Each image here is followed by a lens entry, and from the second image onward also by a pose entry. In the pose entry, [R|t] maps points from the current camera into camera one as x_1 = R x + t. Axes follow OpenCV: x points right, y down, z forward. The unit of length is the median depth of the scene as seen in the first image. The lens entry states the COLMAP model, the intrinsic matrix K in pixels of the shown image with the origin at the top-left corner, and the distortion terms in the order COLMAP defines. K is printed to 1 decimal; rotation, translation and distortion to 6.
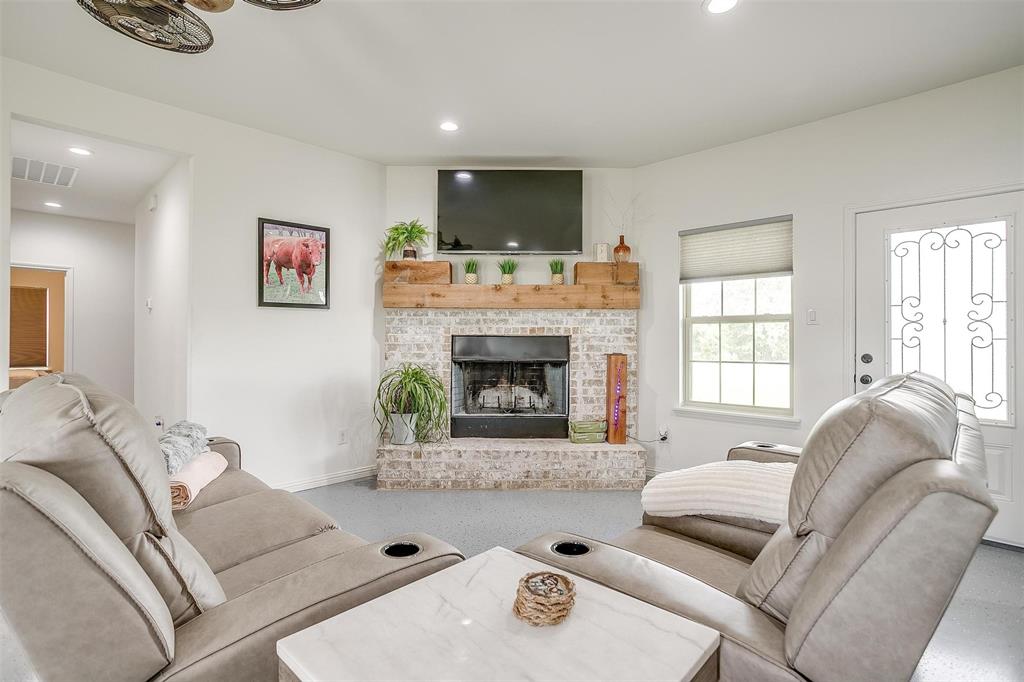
lens RADIAL K [[495.7, 0, 505.8], [0, 495.7, 334.4], [0, 0, 1]] dist [-0.058742, 0.029384]
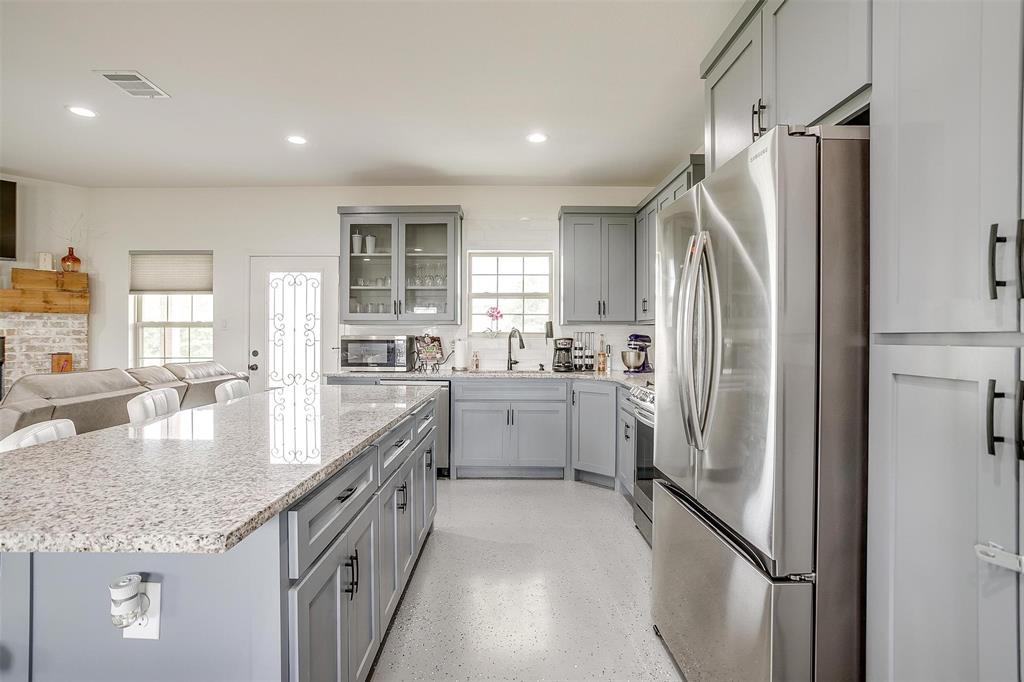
lens RADIAL K [[495.7, 0, 505.8], [0, 495.7, 334.4], [0, 0, 1]] dist [-0.058742, 0.029384]
pose [[0.716200, 0.002666, 0.697890, 0.195489], [-0.009654, 0.999935, 0.006088, -0.021176], [-0.697828, -0.011098, 0.716179, -0.513720]]
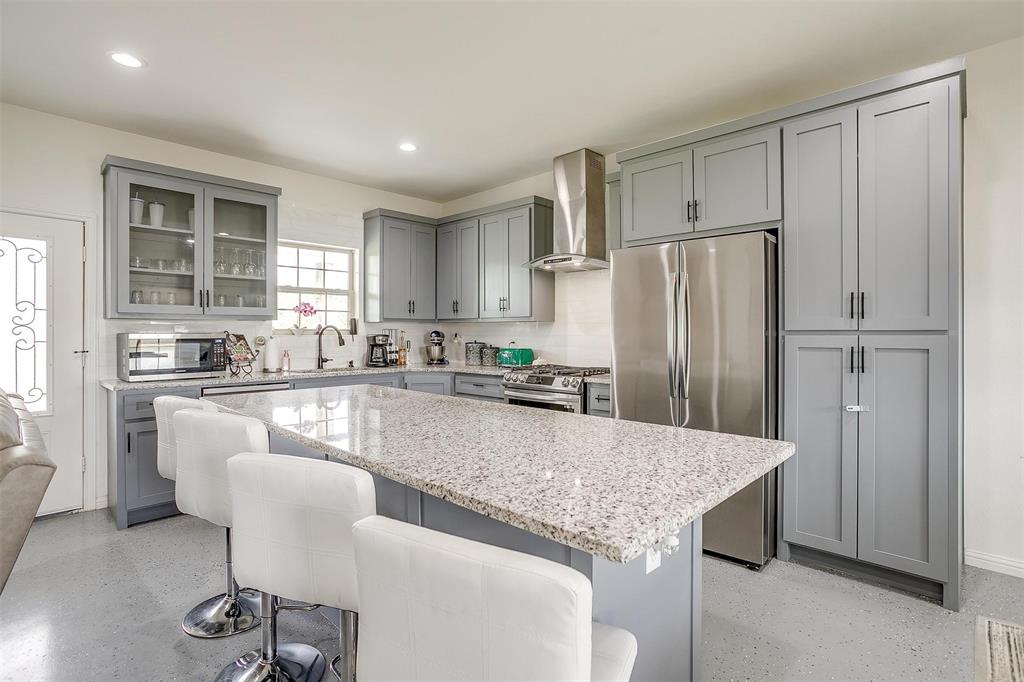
lens RADIAL K [[495.7, 0, 505.8], [0, 495.7, 334.4], [0, 0, 1]] dist [-0.058742, 0.029384]
pose [[-0.006695, -0.005232, 0.999964, -0.103909], [-0.009269, 0.999944, 0.005170, -0.016963], [-0.999935, -0.009234, -0.006743, -0.084304]]
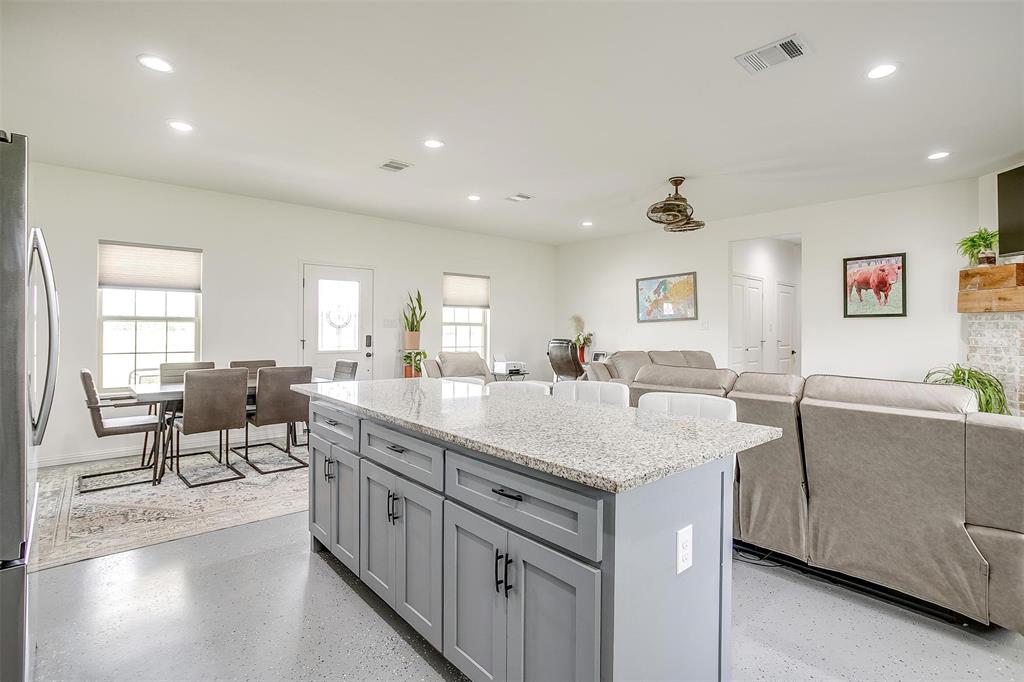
lens RADIAL K [[500.3, 0, 514.9], [0, 500.3, 326.9], [0, 0, 1]] dist [-0.037720, 0.027741]
pose [[-0.070615, -0.005807, -0.997487, 0.976749], [0.002859, 0.999978, -0.006024, -0.020725], [0.997500, -0.003277, -0.070597, 0.090939]]
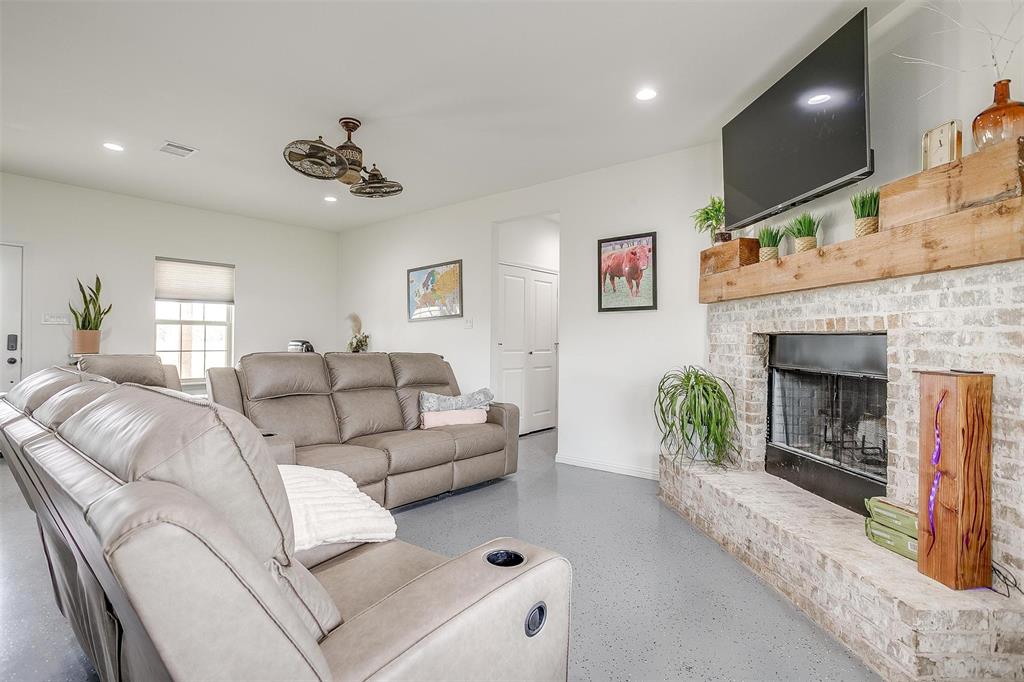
lens RADIAL K [[495.7, 0, 505.8], [0, 495.7, 334.4], [0, 0, 1]] dist [-0.058742, 0.029384]
pose [[0.065020, -0.010327, -0.997831, 0.653610], [0.002237, 0.999945, -0.010203, 0.010285], [0.997881, -0.001568, 0.065040, 0.620879]]
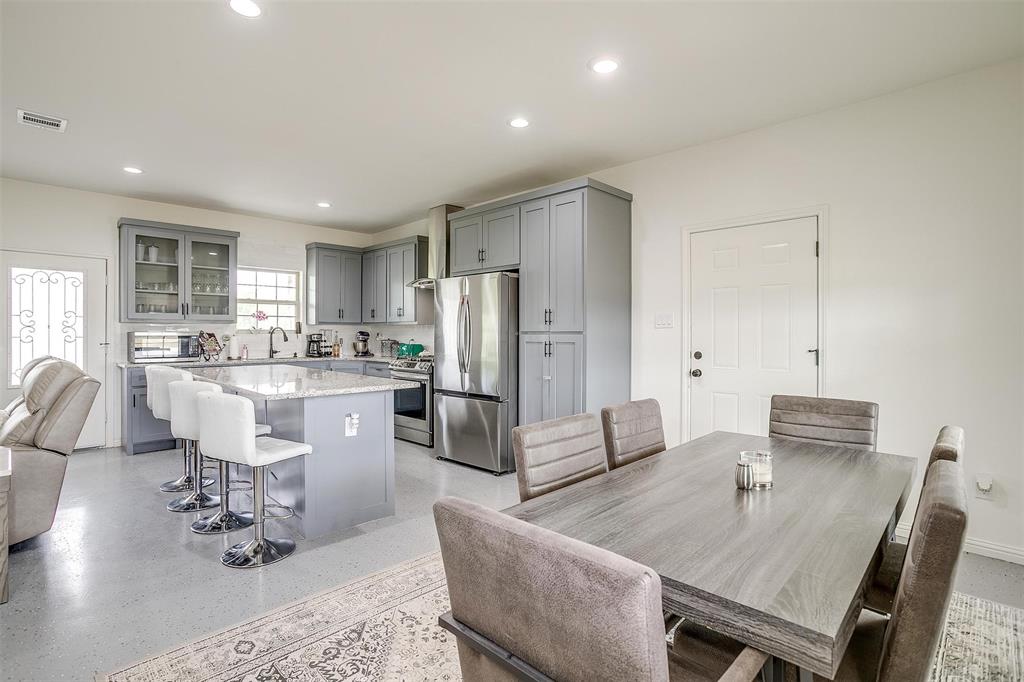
lens RADIAL K [[495.7, 0, 505.8], [0, 495.7, 334.4], [0, 0, 1]] dist [-0.058742, 0.029384]
pose [[0.013173, -0.004266, 0.999904, -0.538943], [-0.012349, 0.999914, 0.004428, -0.020166], [-0.999837, -0.012406, 0.013120, -0.442675]]
